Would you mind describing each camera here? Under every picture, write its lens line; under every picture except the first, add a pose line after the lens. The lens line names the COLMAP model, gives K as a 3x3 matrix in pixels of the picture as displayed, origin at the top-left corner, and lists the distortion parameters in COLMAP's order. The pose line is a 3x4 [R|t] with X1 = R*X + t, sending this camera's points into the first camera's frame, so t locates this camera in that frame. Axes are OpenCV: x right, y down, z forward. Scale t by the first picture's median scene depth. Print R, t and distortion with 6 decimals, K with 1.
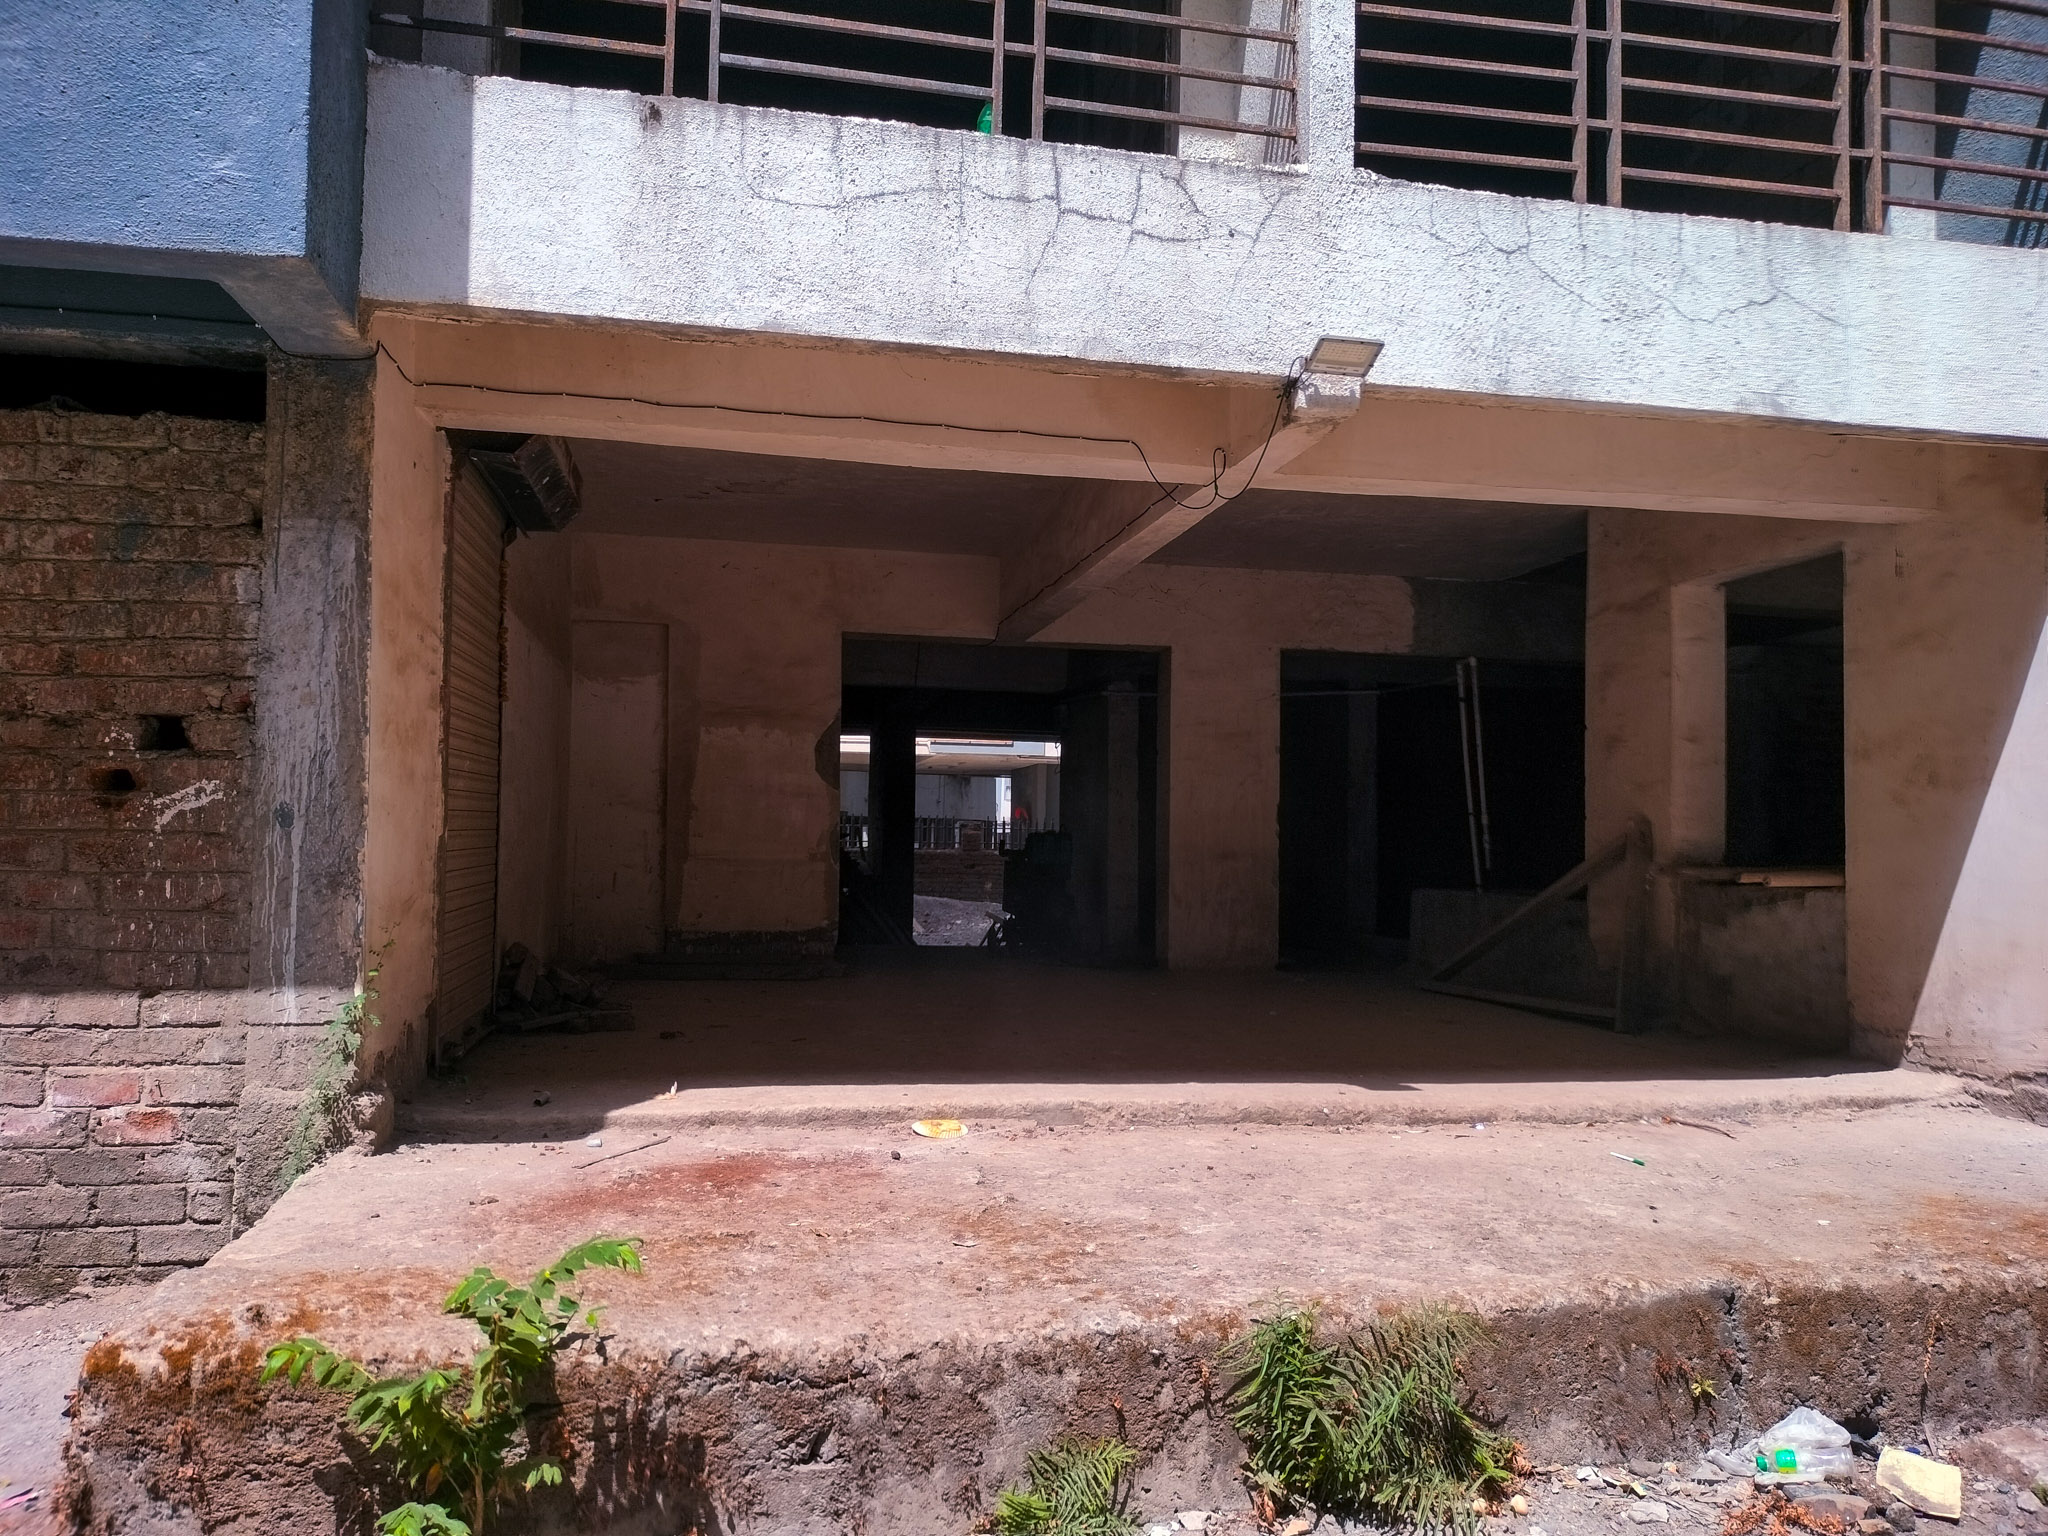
lens RADIAL K [[1536.2, 0, 1025.8], [0, 1536.2, 763.2], [0, 0, 1]] dist [0.034101, -0.073823]
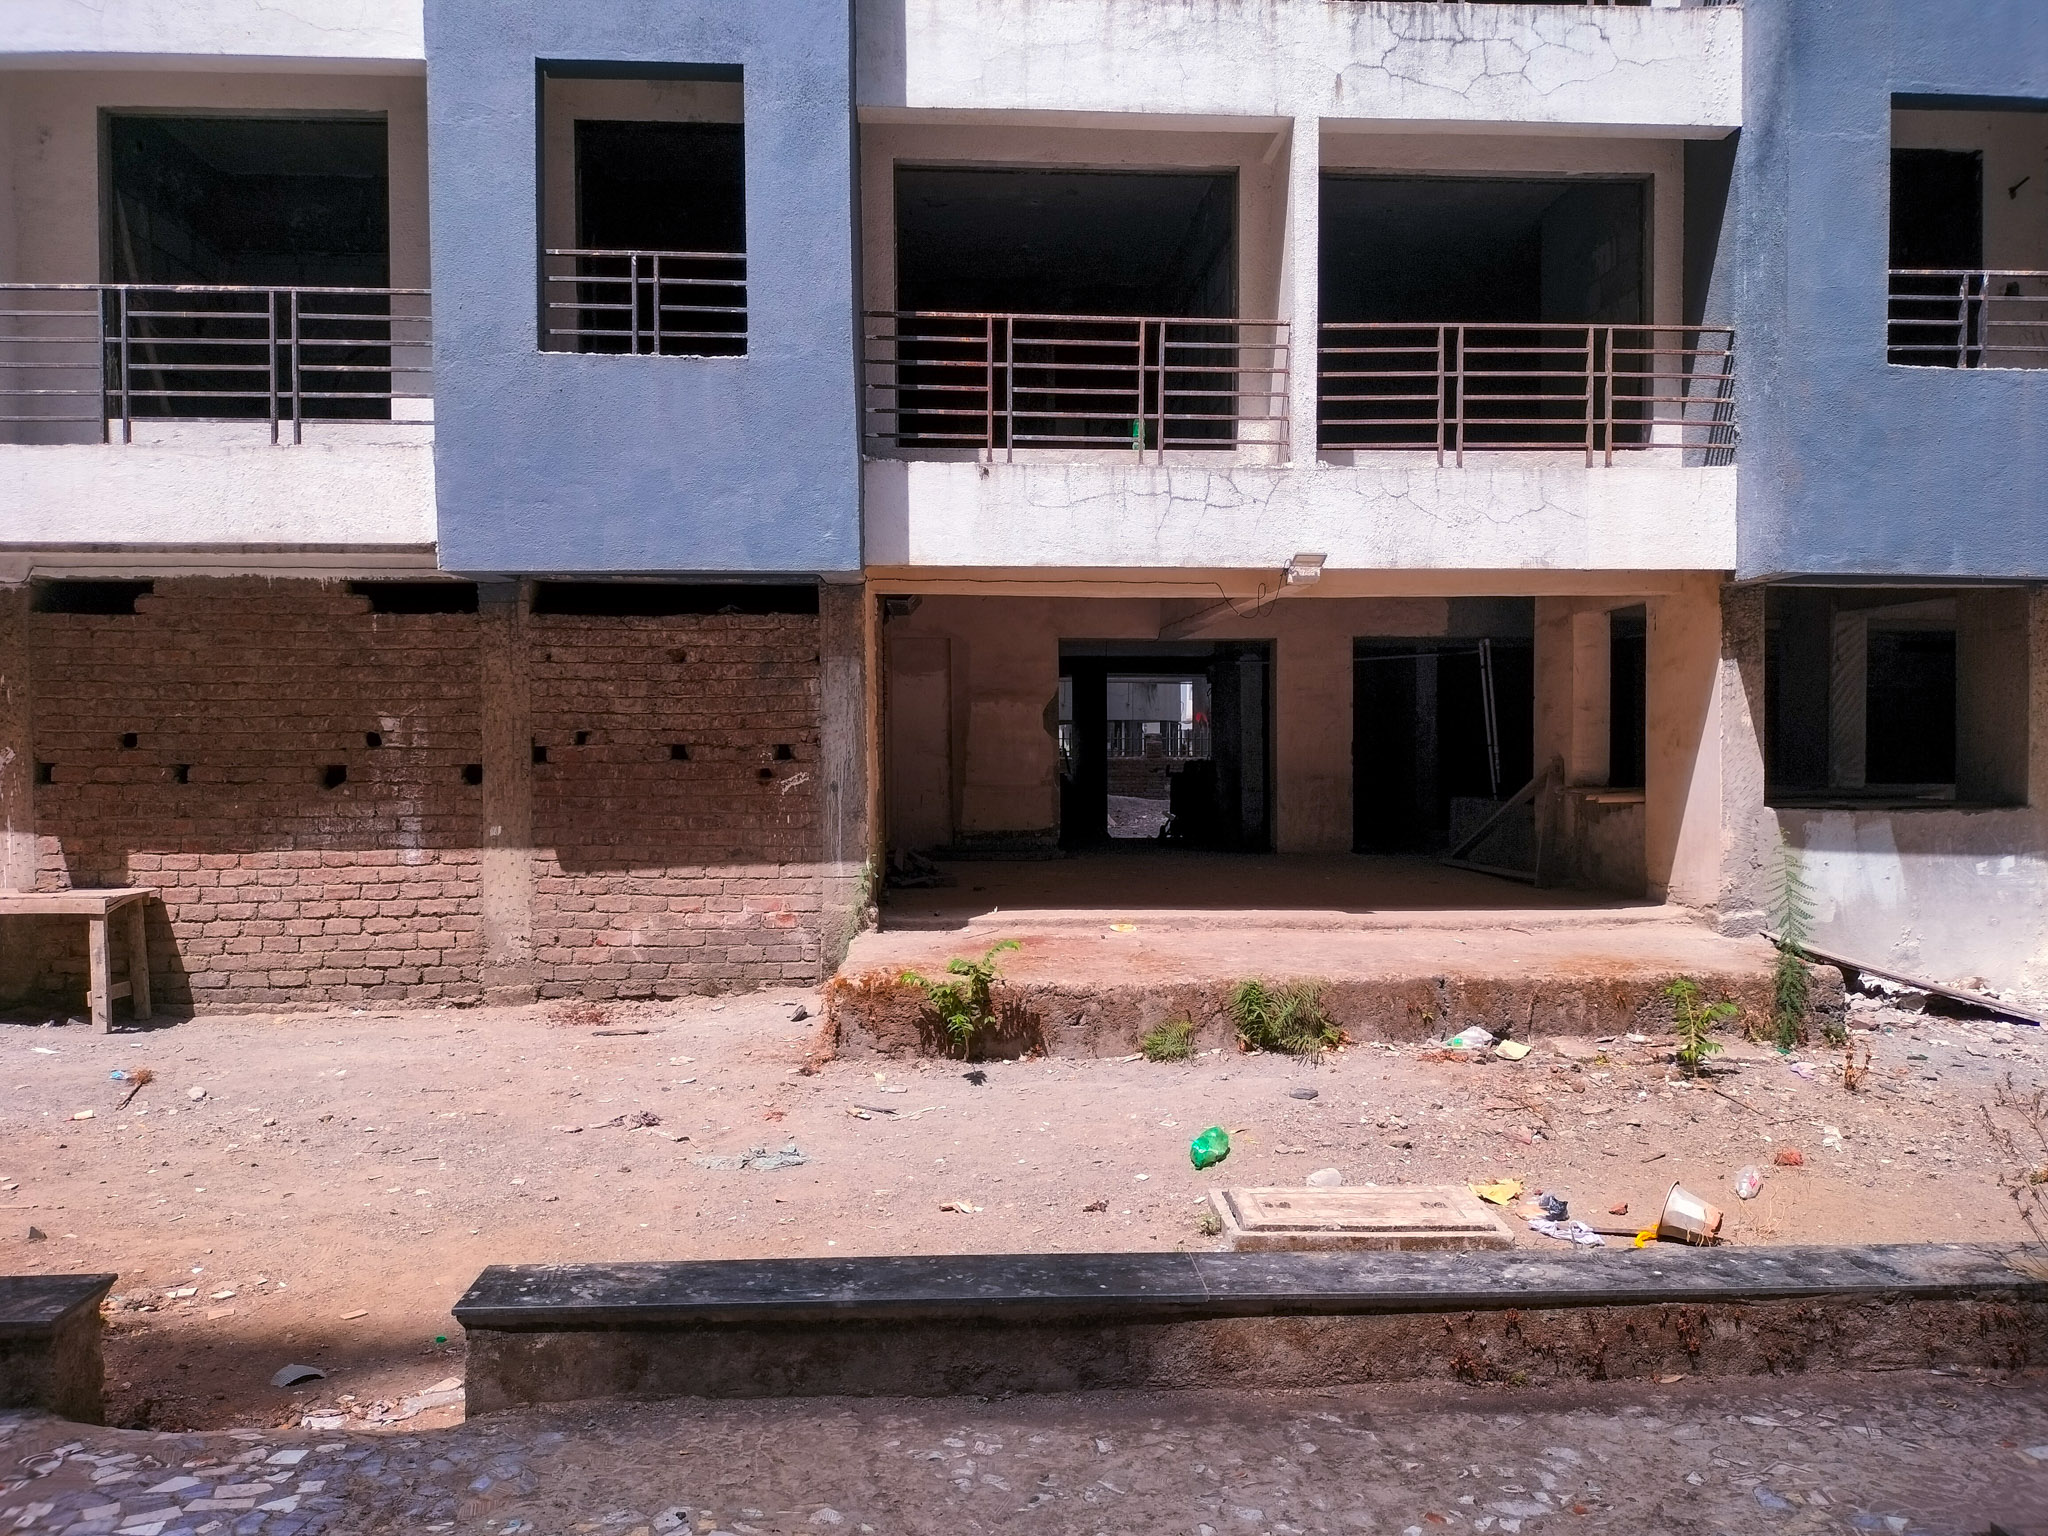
lens RADIAL K [[1536.2, 0, 1025.8], [0, 1536.2, 763.2], [0, 0, 1]] dist [0.034101, -0.073823]
pose [[0.992094, -0.014166, -0.124693, 0.081722], [0.023145, 0.997218, 0.070859, -0.146073], [0.123343, -0.073185, 0.989662, -1.141929]]
